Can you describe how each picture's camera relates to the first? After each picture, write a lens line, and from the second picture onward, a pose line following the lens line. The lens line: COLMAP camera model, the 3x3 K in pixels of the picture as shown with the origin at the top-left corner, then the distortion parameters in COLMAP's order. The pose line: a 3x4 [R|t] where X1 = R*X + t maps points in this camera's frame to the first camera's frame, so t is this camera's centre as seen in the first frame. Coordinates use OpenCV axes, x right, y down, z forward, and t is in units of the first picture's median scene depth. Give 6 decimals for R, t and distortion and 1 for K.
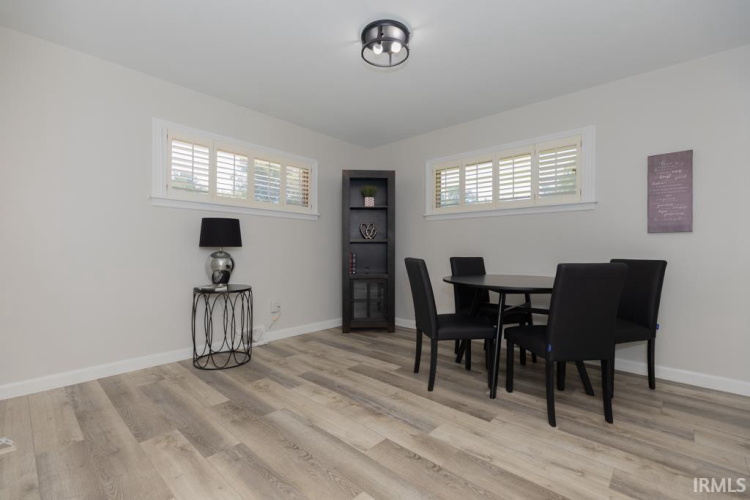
lens RADIAL K [[335.3, 0, 369.2], [0, 335.3, 251.3], [0, 0, 1]] dist [0.008136, 0.000488]
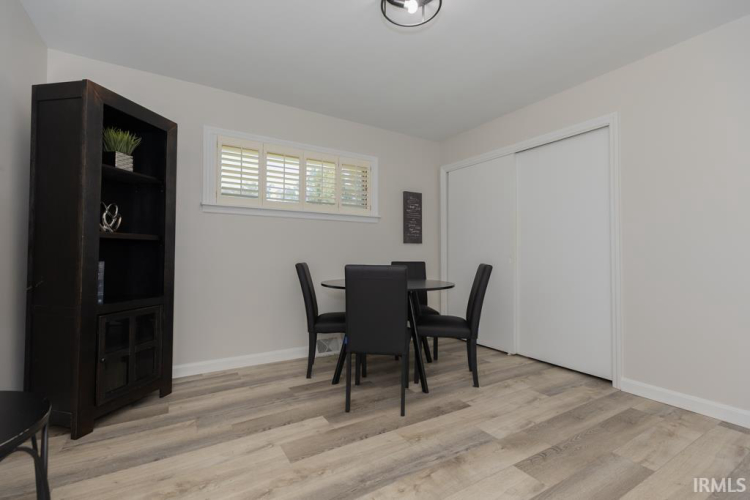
lens RADIAL K [[335.3, 0, 375.4], [0, 335.3, 248.8], [0, 0, 1]] dist [0.008136, 0.000488]
pose [[0.267772, 0.011614, 0.963412, -0.721069], [-0.003796, 0.999932, -0.010999, -0.015396], [-0.963475, -0.000712, 0.267798, 0.858373]]
